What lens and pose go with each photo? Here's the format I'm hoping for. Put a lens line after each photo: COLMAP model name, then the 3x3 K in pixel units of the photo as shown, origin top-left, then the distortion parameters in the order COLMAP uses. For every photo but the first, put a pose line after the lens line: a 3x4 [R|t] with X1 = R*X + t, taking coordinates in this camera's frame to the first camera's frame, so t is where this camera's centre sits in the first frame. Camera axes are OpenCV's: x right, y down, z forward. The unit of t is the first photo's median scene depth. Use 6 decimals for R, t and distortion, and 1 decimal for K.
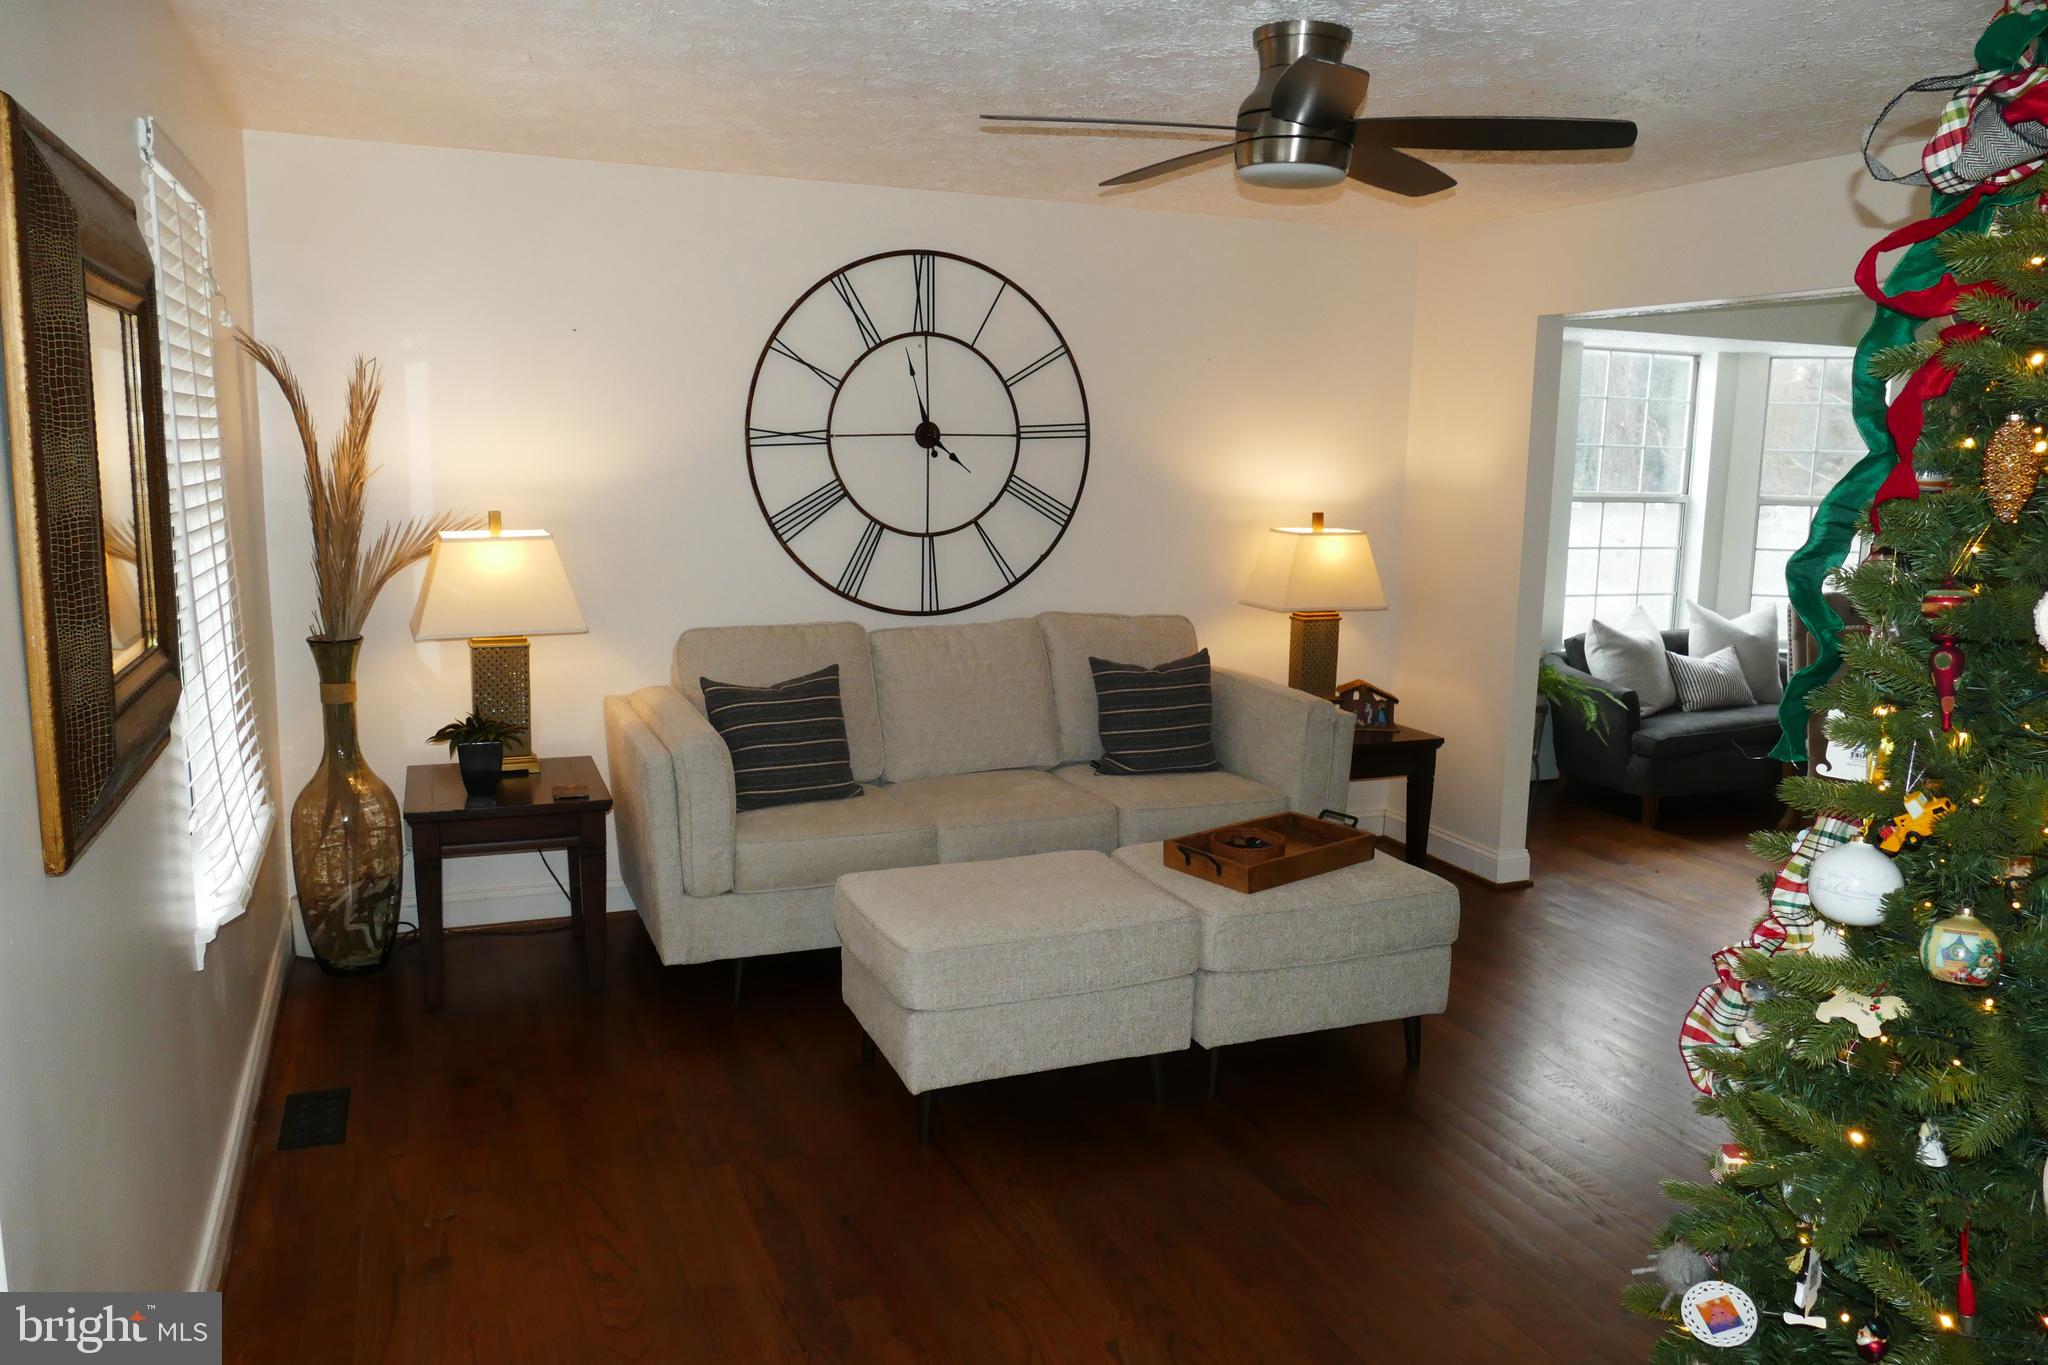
lens RADIAL K [[1458.0, 0, 1027.6], [0, 1458.0, 660.3], [0, 0, 1]] dist [-0.009269, 0.002721]
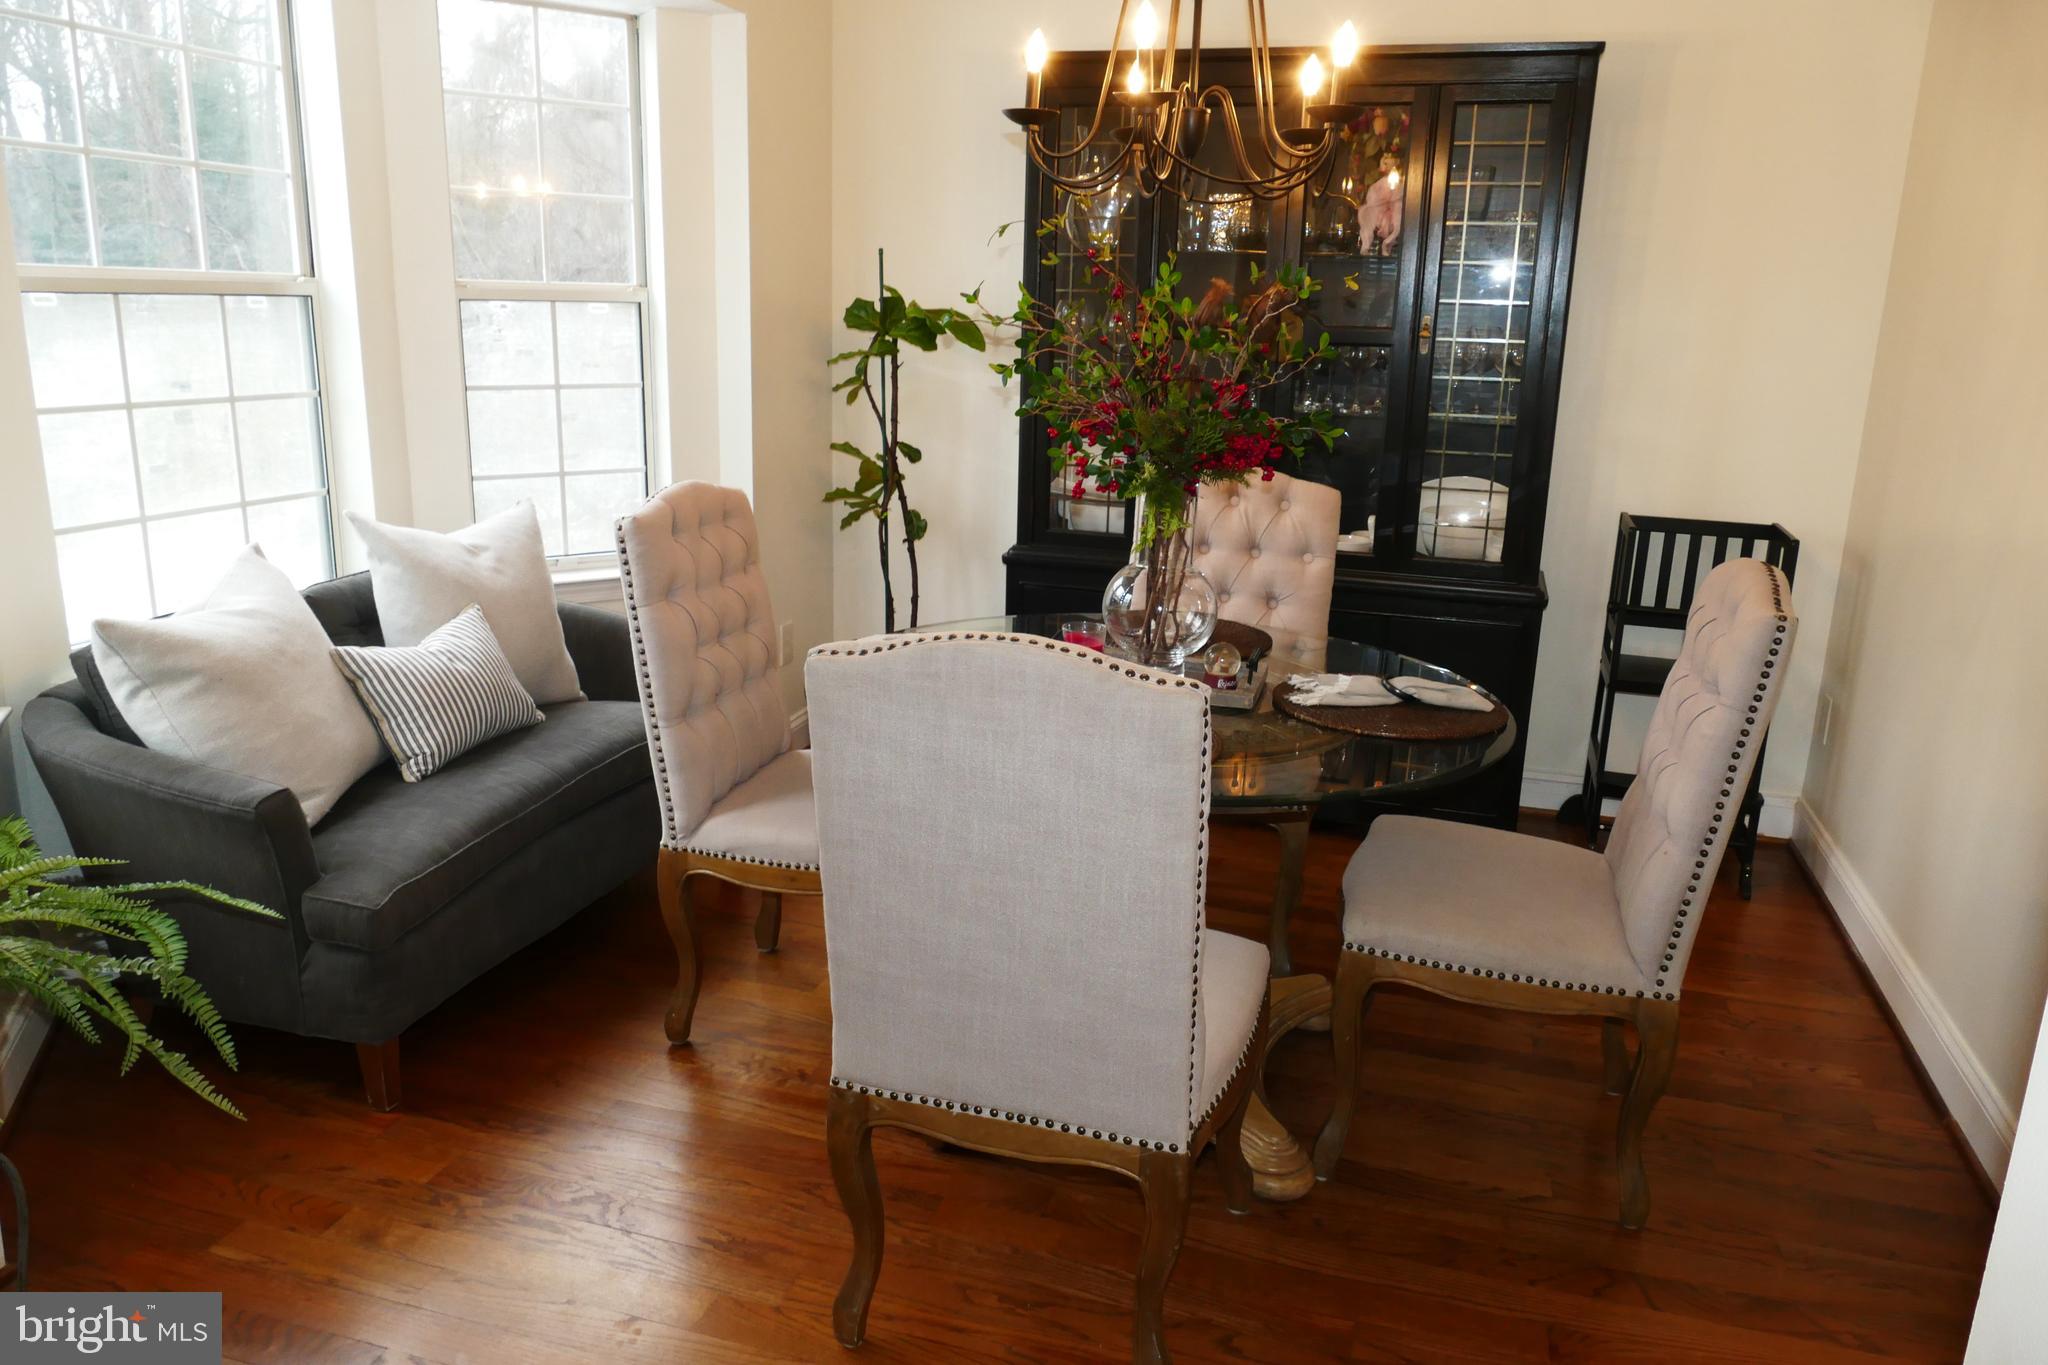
lens RADIAL K [[1463.6, 0, 1024.0], [0, 1463.6, 682.5], [0, 0, 1]] dist [-0.005727, 0.000867]
pose [[0.646590, -0.191622, 0.738378, 0.236628], [0.100740, 0.980908, 0.166346, -0.043056], [-0.756157, -0.033173, 0.653549, 0.532265]]
